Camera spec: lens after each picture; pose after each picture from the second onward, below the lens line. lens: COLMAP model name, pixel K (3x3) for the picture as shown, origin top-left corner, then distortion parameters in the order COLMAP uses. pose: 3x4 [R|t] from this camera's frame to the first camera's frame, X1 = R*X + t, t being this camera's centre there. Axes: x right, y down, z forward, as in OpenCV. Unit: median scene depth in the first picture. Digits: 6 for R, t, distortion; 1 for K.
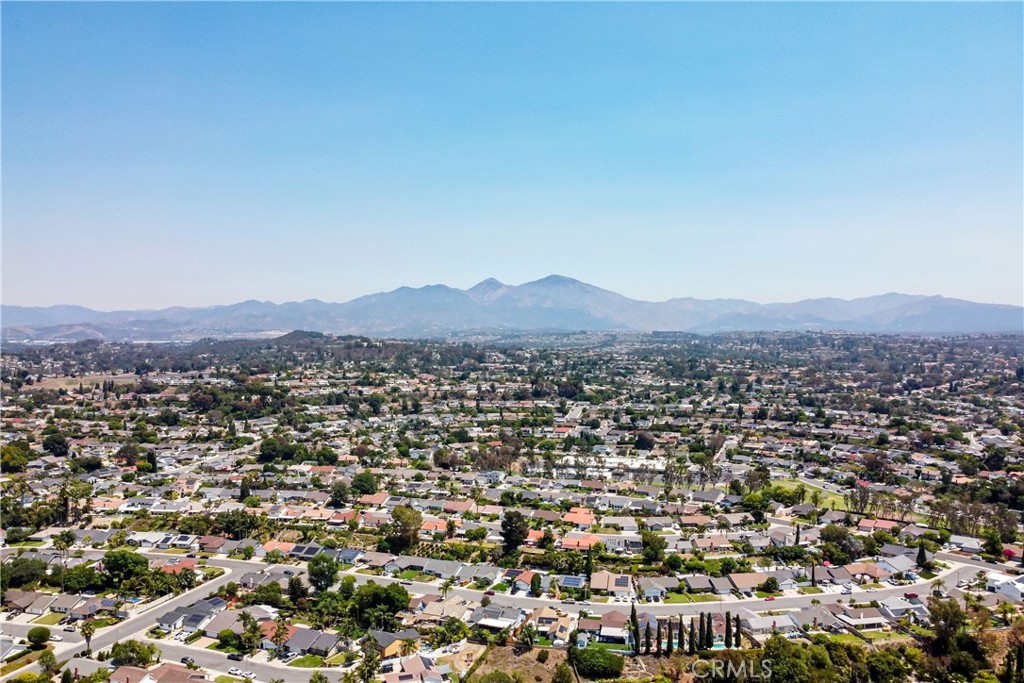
lens RADIAL K [[781.7, 0, 511.0], [0, 781.7, 385.8], [0, 0, 1]] dist [-0.004140, -0.003273]
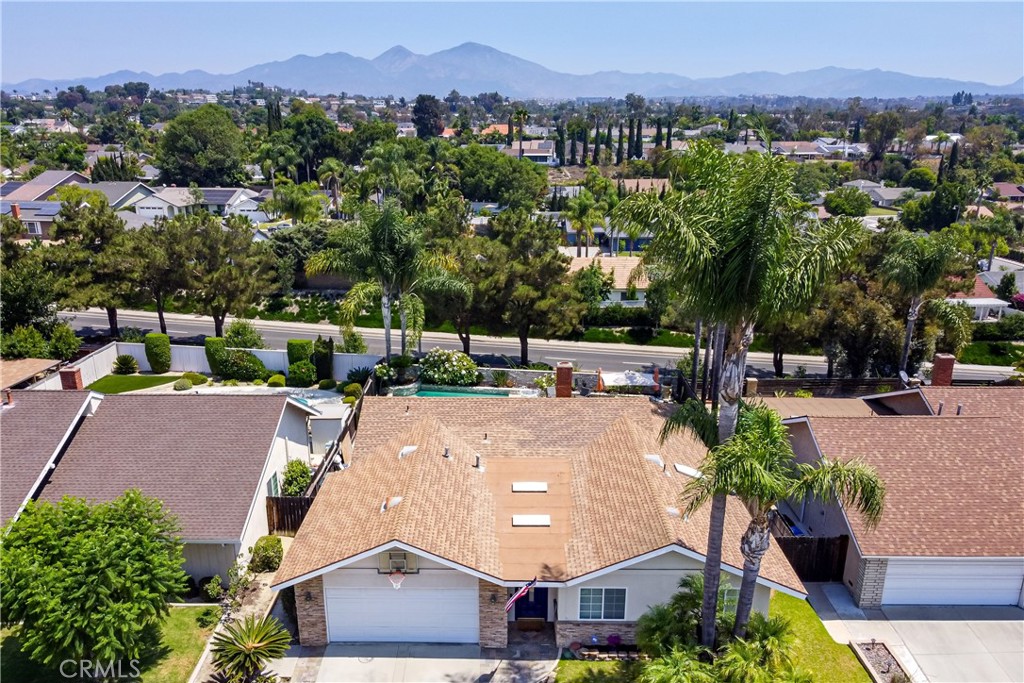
lens RADIAL K [[807.4, 0, 495.5], [0, 807.4, 398.2], [0, 0, 1]] dist [-0.004400, -0.005144]
pose [[0.996397, -0.025211, 0.080976, -0.001222], [0.002730, 0.963833, 0.266494, 0.173682], [-0.084766, -0.265312, 0.960429, 0.003346]]
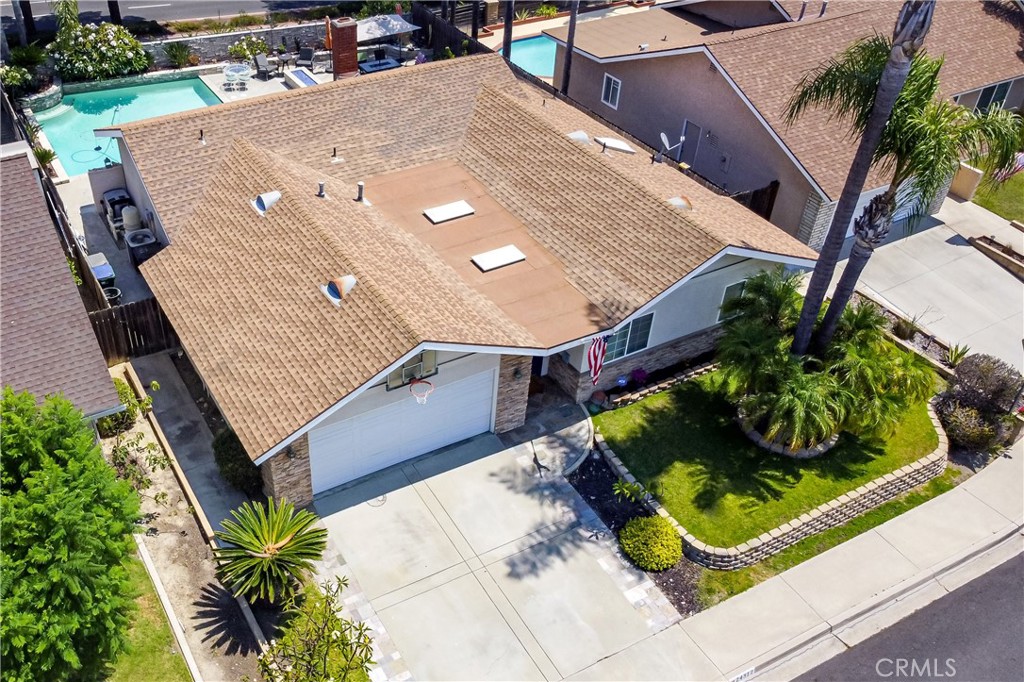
lens RADIAL K [[942.8, 0, 401.5], [0, 942.8, 388.0], [0, 0, 1]] dist [-0.007882, -0.005832]
pose [[0.829384, -0.352945, 0.433072, -0.020361], [0.026197, 0.798889, 0.600908, 0.172862], [-0.558064, -0.487039, 0.671832, 0.020063]]
